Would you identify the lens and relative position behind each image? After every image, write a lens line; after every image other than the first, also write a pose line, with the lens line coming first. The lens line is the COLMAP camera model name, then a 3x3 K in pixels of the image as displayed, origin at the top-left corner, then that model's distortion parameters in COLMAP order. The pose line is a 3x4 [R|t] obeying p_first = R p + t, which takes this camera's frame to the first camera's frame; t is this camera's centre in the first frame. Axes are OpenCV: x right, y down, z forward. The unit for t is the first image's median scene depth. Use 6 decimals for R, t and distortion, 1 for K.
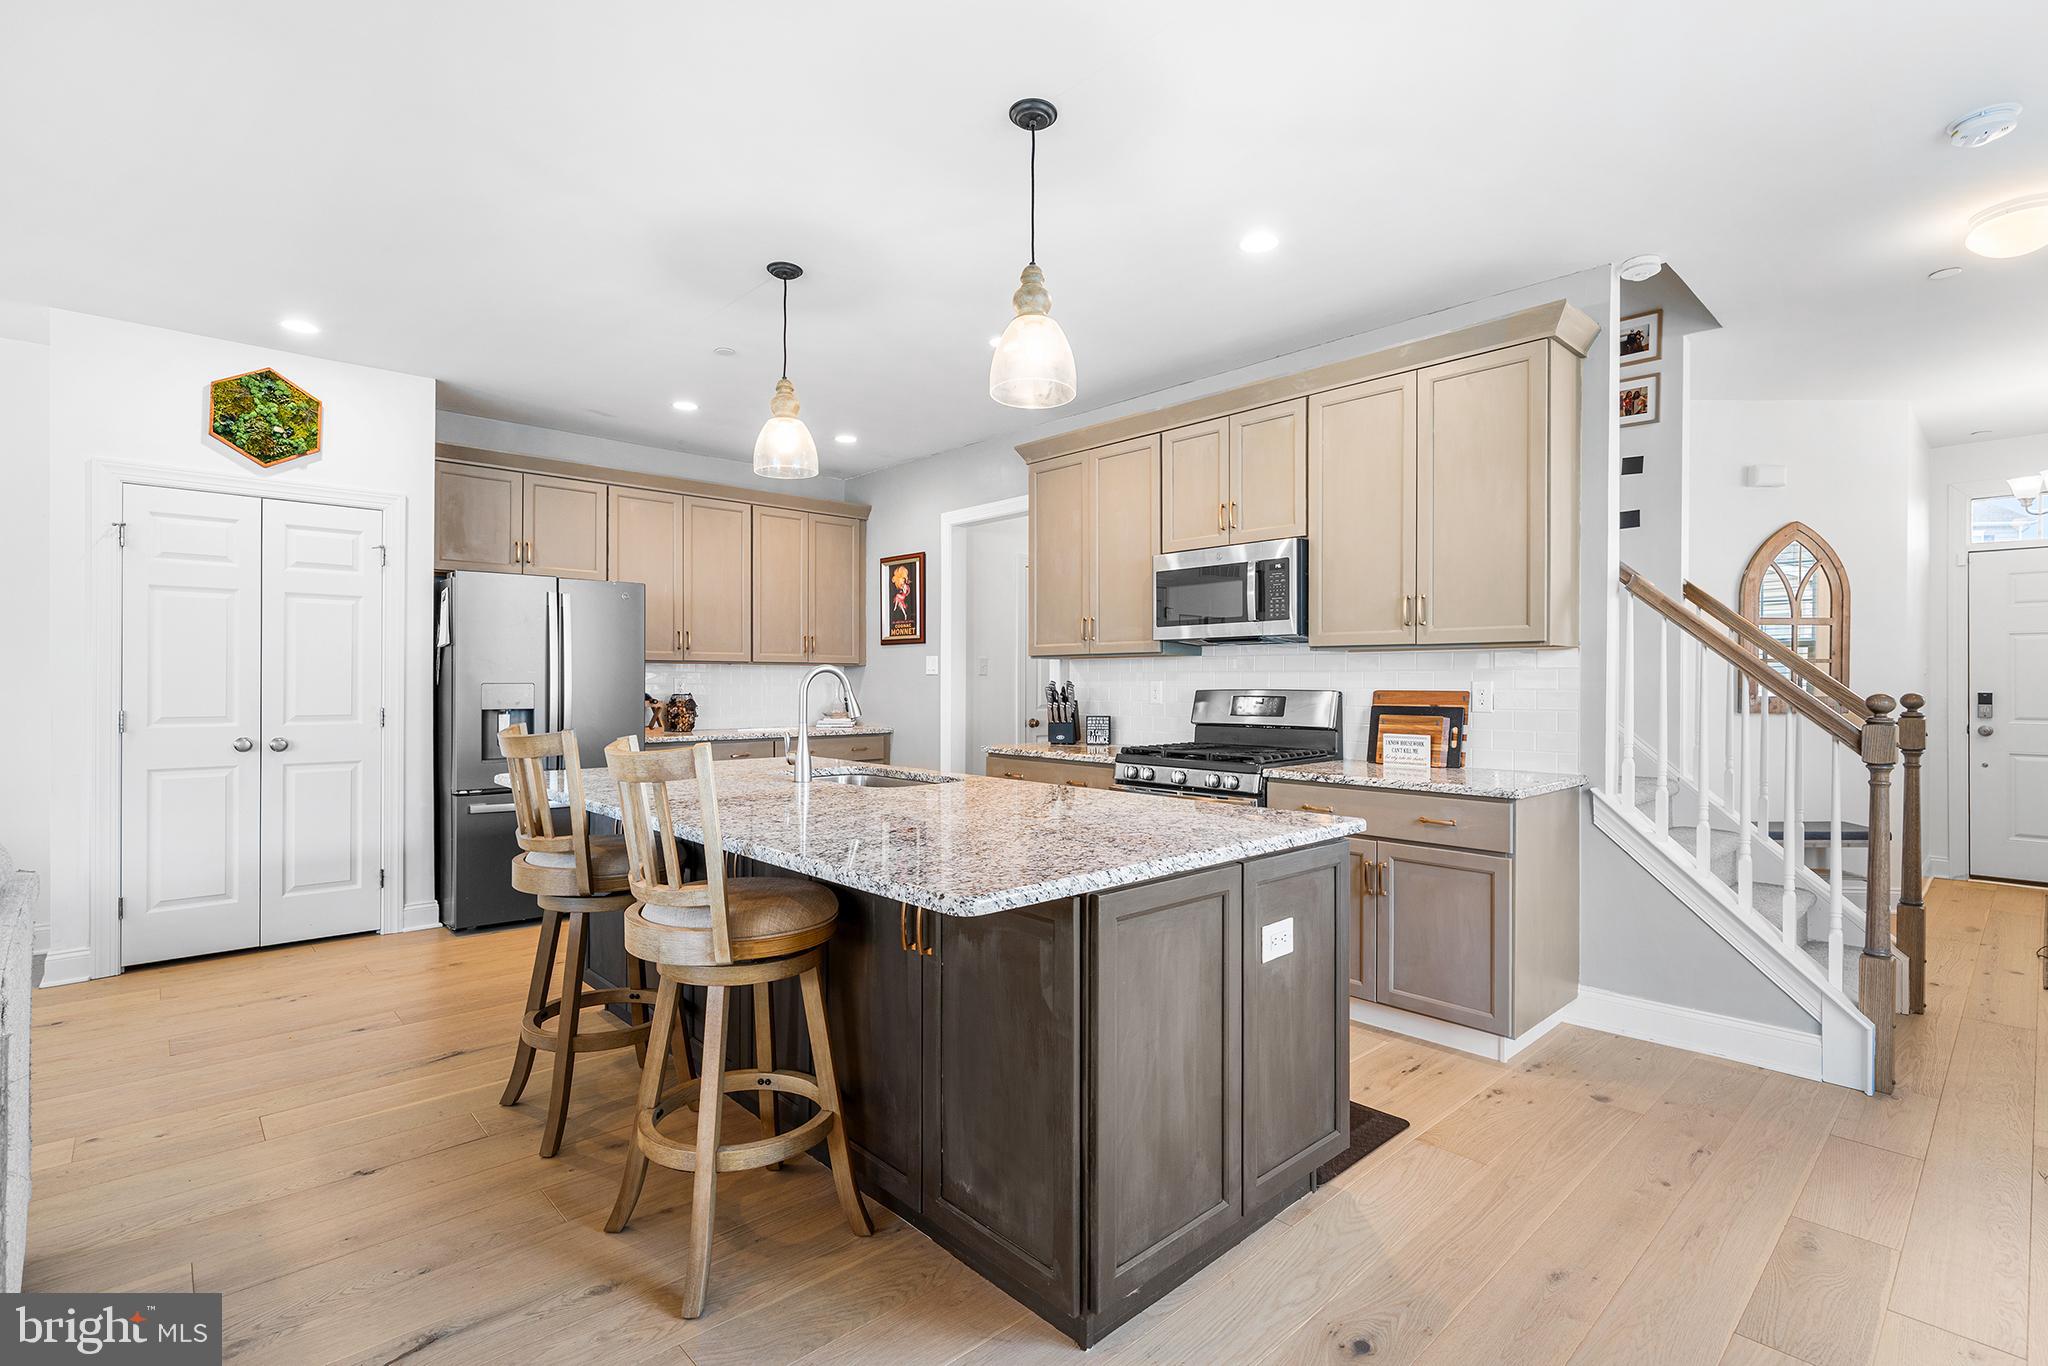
lens RADIAL K [[951.3, 0, 1030.2], [0, 951.3, 678.6], [0, 0, 1]] dist [-0.000519, 0.000073]
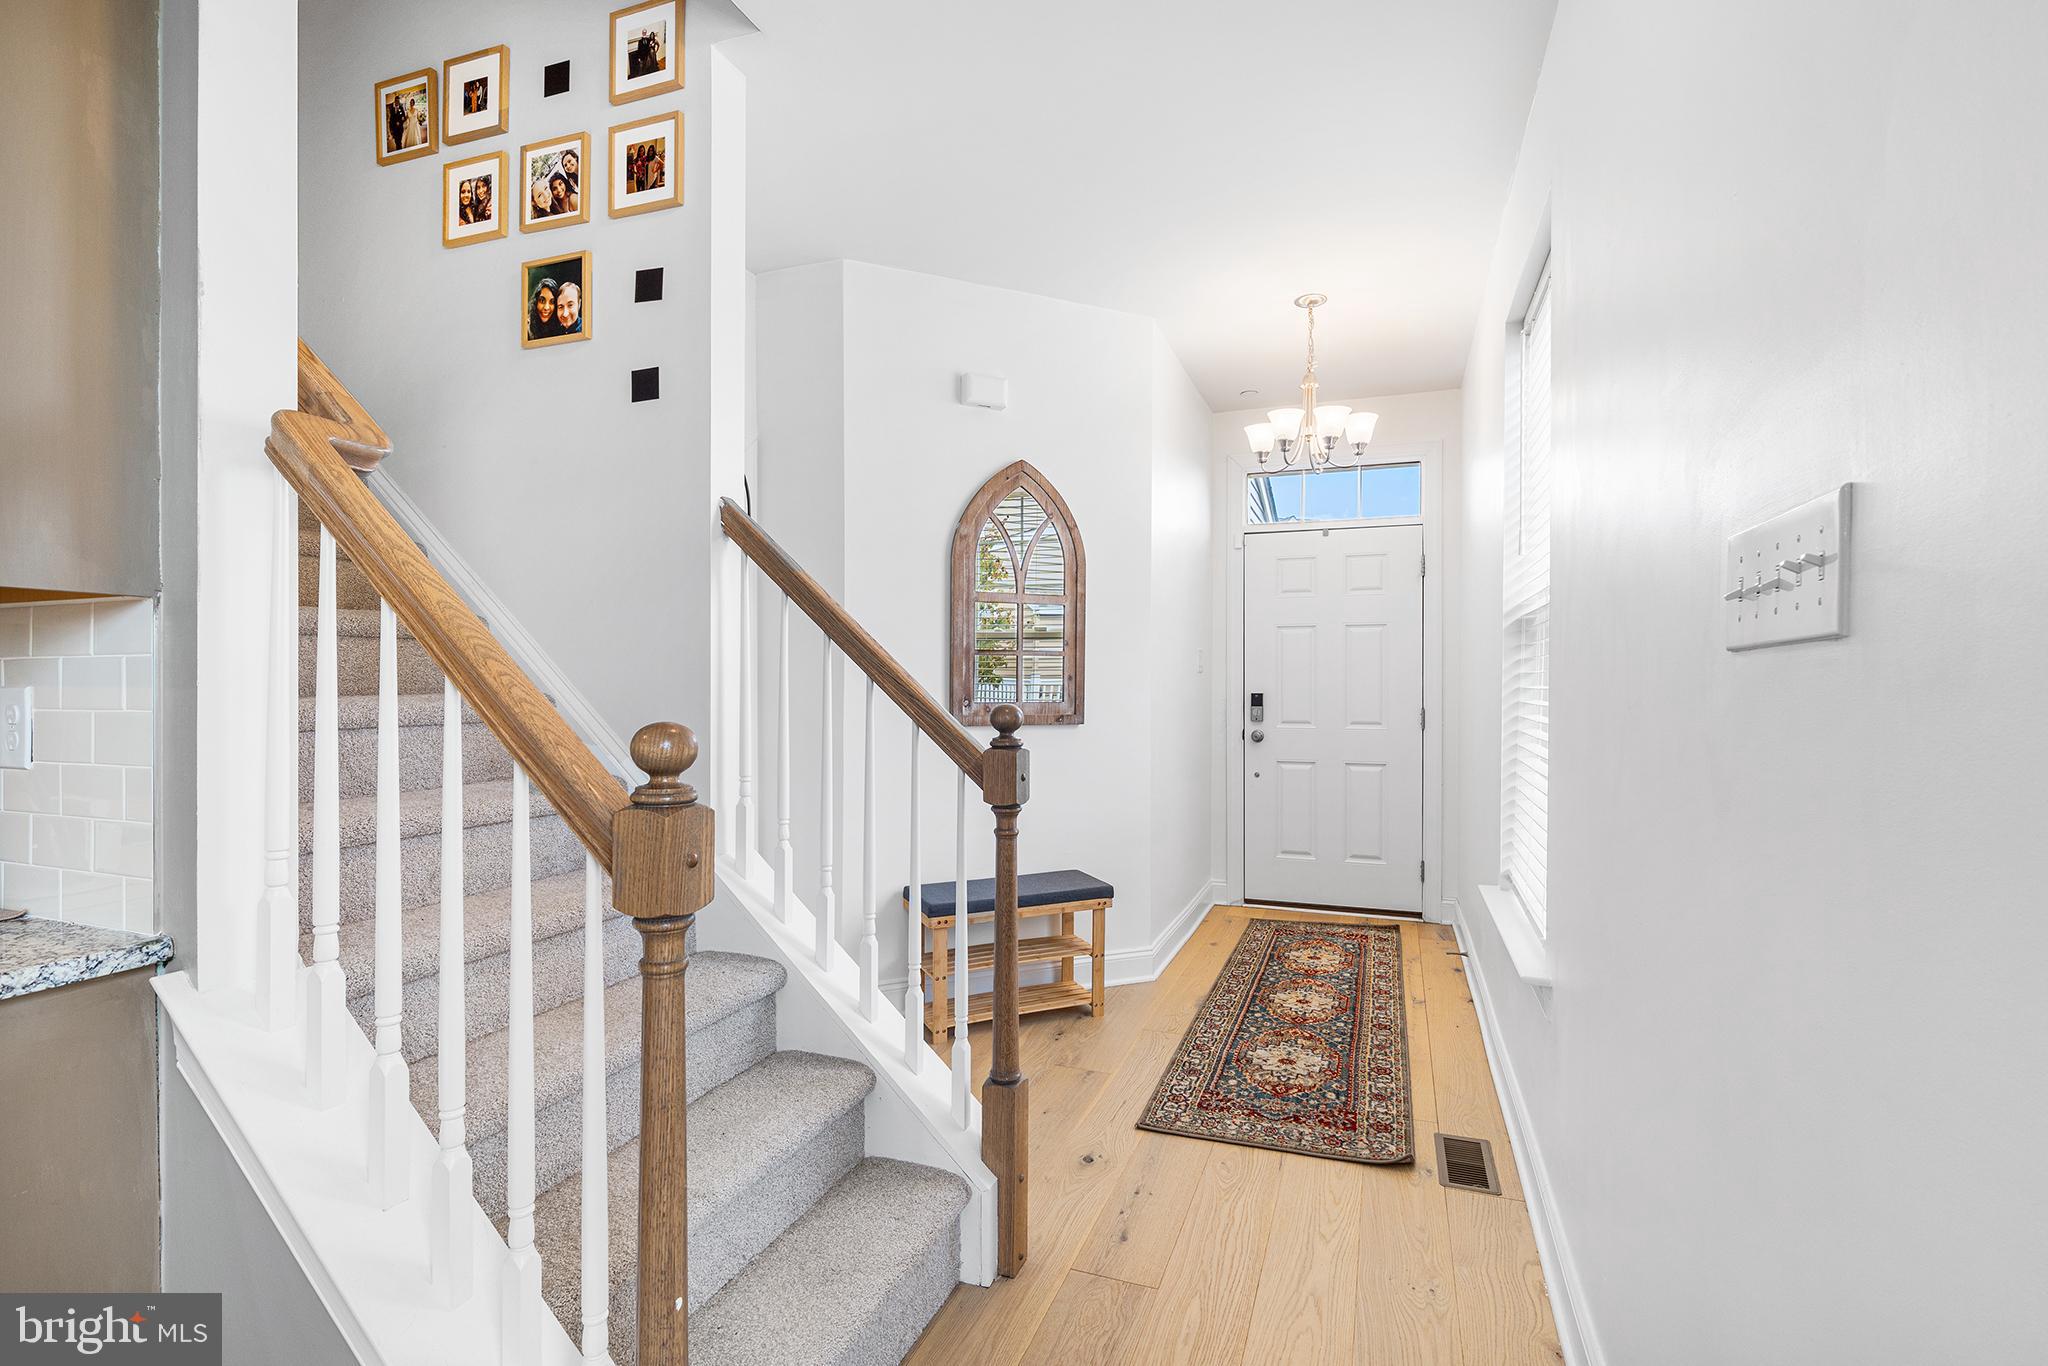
lens RADIAL K [[951.3, 0, 1030.2], [0, 951.3, 678.6], [0, 0, 1]] dist [-0.000519, 0.000073]
pose [[0.896432, -0.000933, 0.443180, 0.577723], [-0.000494, 0.999995, 0.003104, -0.001539], [-0.443180, -0.003001, 0.896427, 0.410041]]
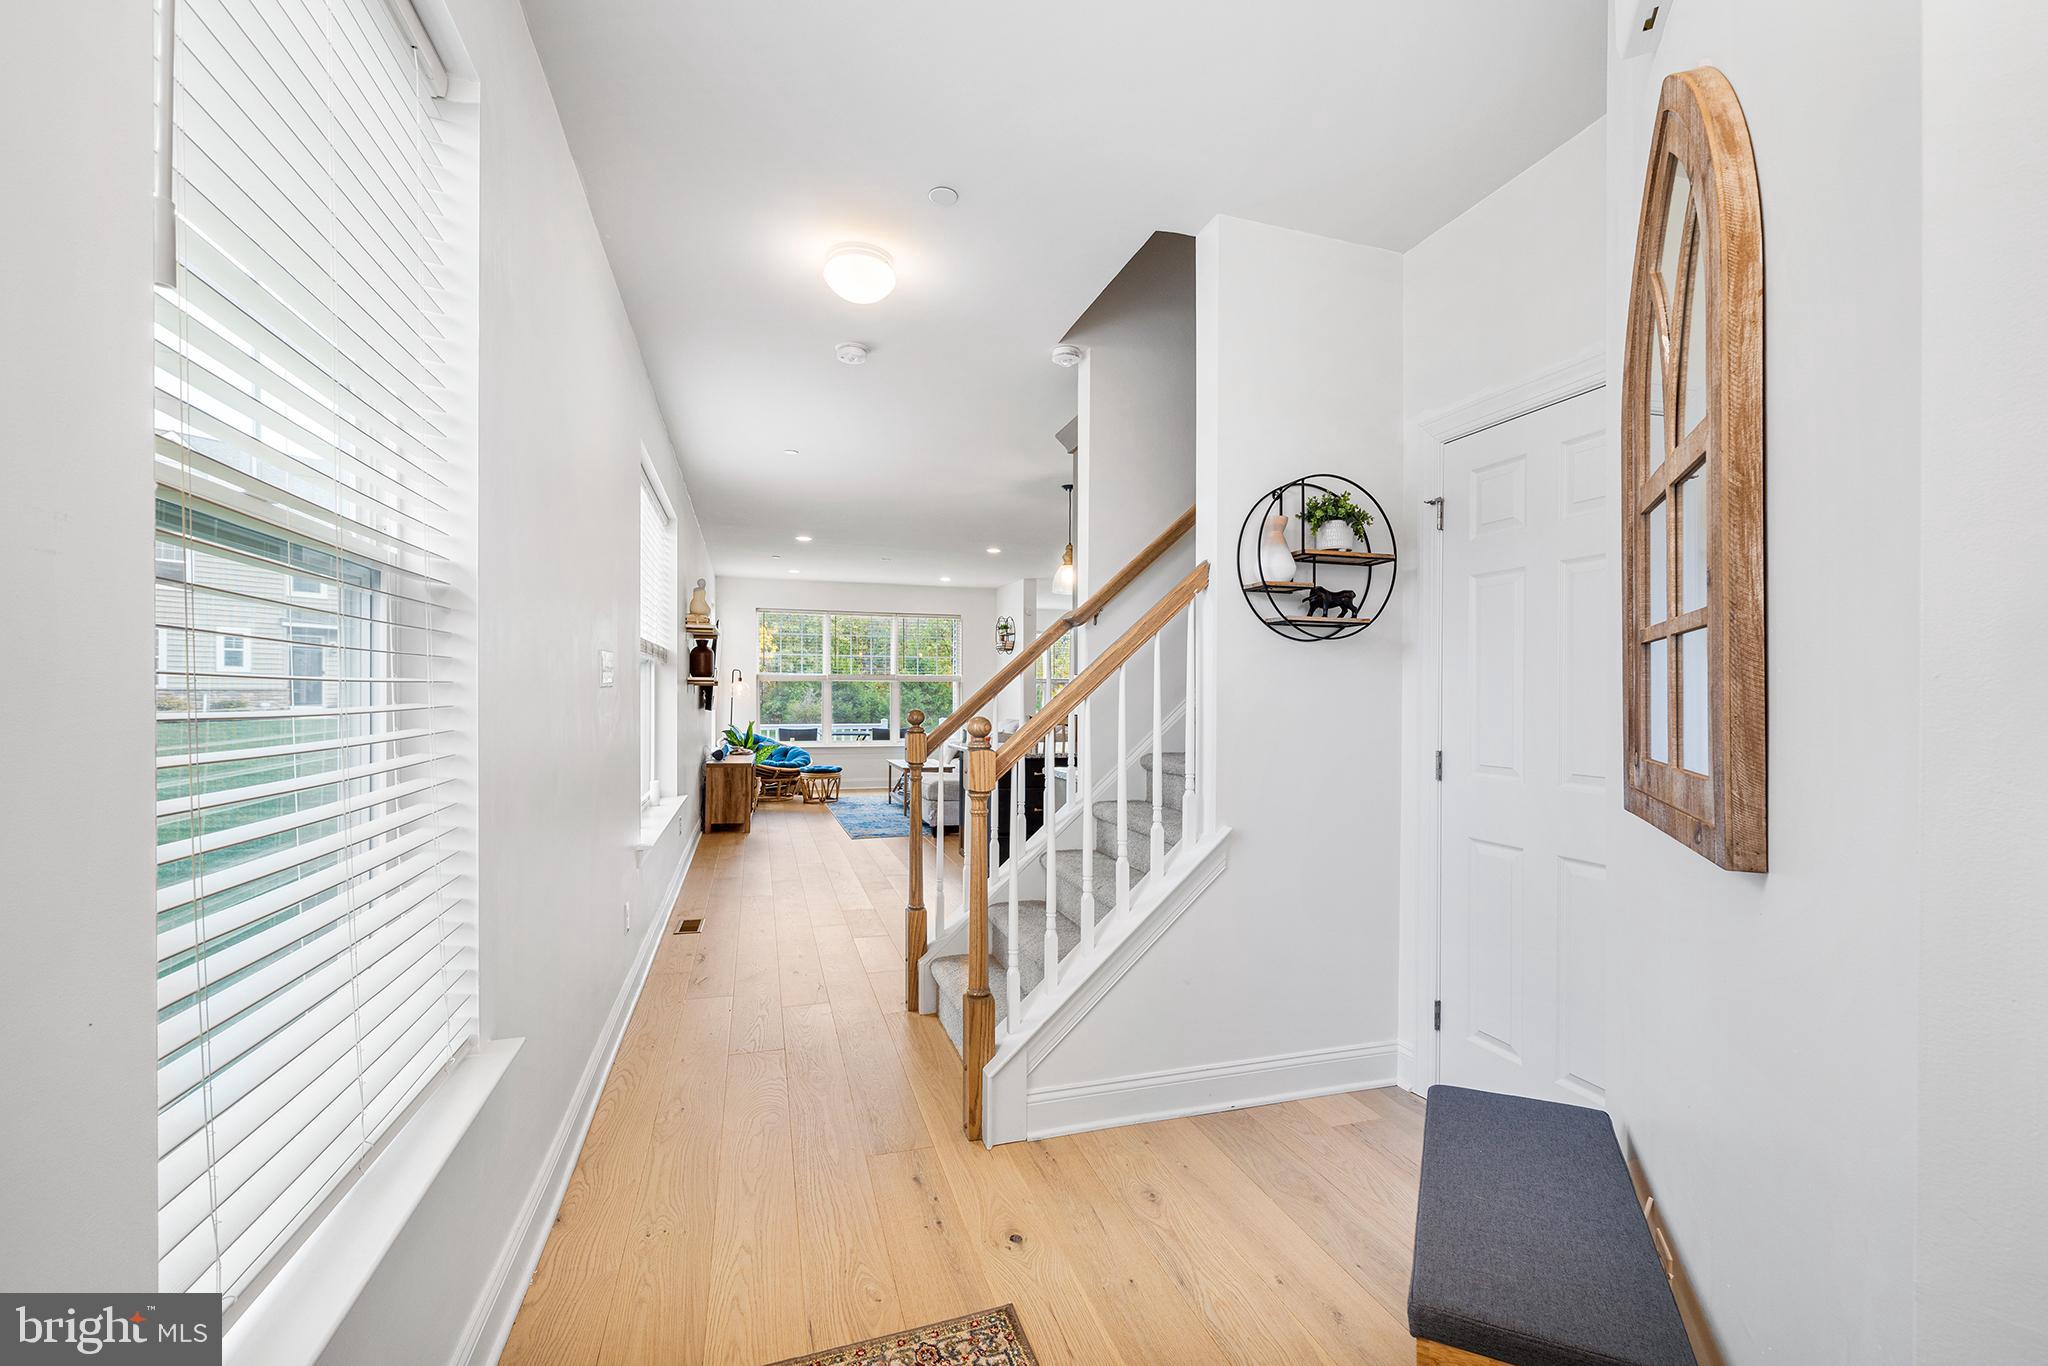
lens RADIAL K [[849.6, 0, 1023.7], [0, 849.6, 700.1], [0, 0, 1]] dist [0.000118, 0.000018]
pose [[-0.435598, -0.005195, -0.900126, 1.282096], [-0.000284, 0.999984, -0.005634, 0.003675], [0.900141, -0.002199, -0.435593, 1.119721]]
